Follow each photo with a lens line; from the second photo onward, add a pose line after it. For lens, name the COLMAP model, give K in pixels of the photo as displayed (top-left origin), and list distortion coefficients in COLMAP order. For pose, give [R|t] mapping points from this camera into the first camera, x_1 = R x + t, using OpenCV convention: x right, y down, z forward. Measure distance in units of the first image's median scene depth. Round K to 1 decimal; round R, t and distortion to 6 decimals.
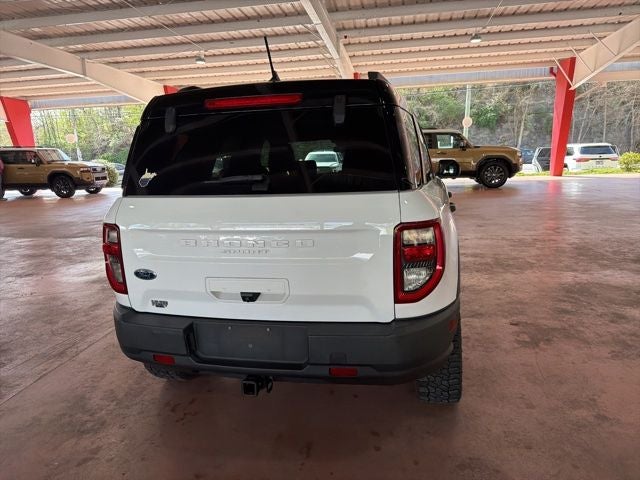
lens RADIAL K [[454.1, 0, 317.0], [0, 454.1, 240.1], [0, 0, 1]] dist [0.022486, -0.031124]
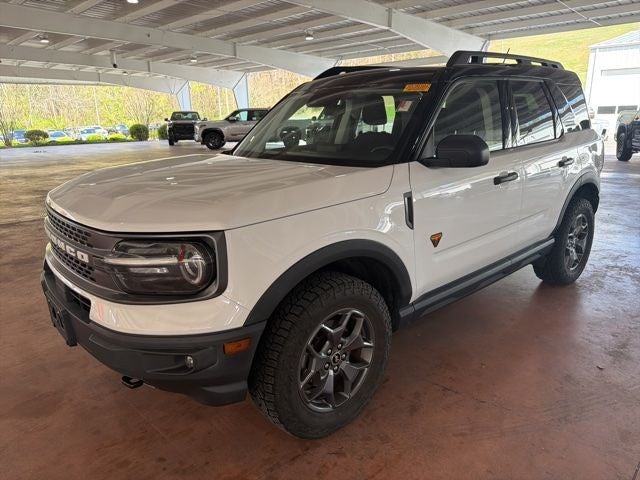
lens RADIAL K [[454.1, 0, 324.7], [0, 454.1, 243.9], [0, 0, 1]] dist [0.022486, -0.031124]
pose [[-0.821048, -0.100571, 0.561930, -0.452312], [0.162474, 0.902479, 0.398915, -0.420981], [-0.547250, 0.418828, -0.724639, 2.254775]]
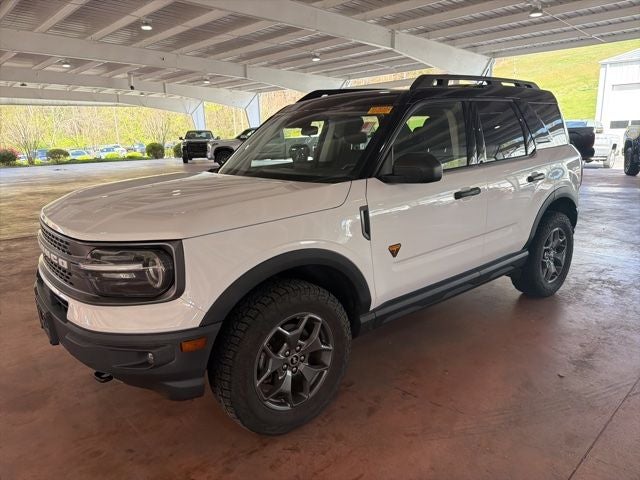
lens RADIAL K [[454.1, 0, 317.0], [0, 454.1, 237.9], [0, 0, 1]] dist [0.022486, -0.031124]
pose [[-0.793761, -0.074885, 0.603602, -0.554619], [0.177704, 0.920539, 0.347893, -0.420684], [-0.581691, 0.383406, -0.717381, 2.252382]]
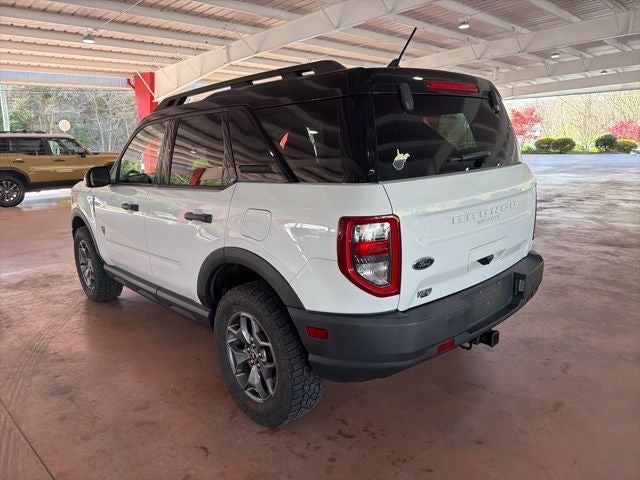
lens RADIAL K [[454.1, 0, 315.1], [0, 454.1, 238.0], [0, 0, 1]] dist [0.022486, -0.031124]
pose [[0.565556, -0.155434, 0.809930, -0.846028], [0.177897, 0.981951, 0.064225, -0.049914], [-0.805295, 0.107761, 0.582999, 0.435514]]
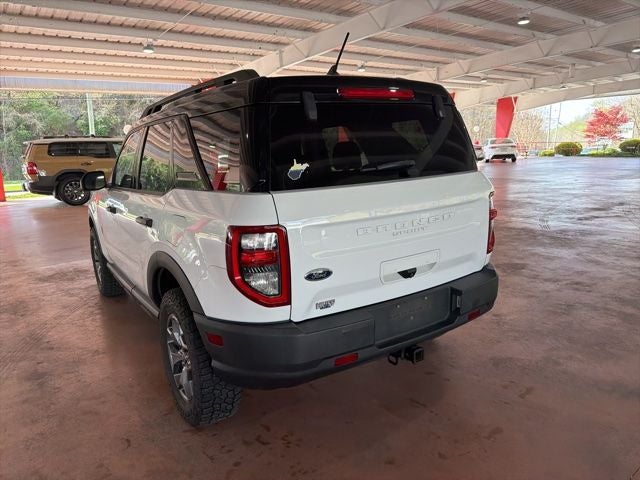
lens RADIAL K [[454.1, 0, 315.4], [0, 454.1, 242.6], [0, 0, 1]] dist [0.022486, -0.031124]
pose [[0.686373, -0.140584, 0.713532, -0.695851], [0.156667, 0.986684, 0.043699, -0.019540], [-0.710174, 0.081793, 0.699259, 0.252368]]
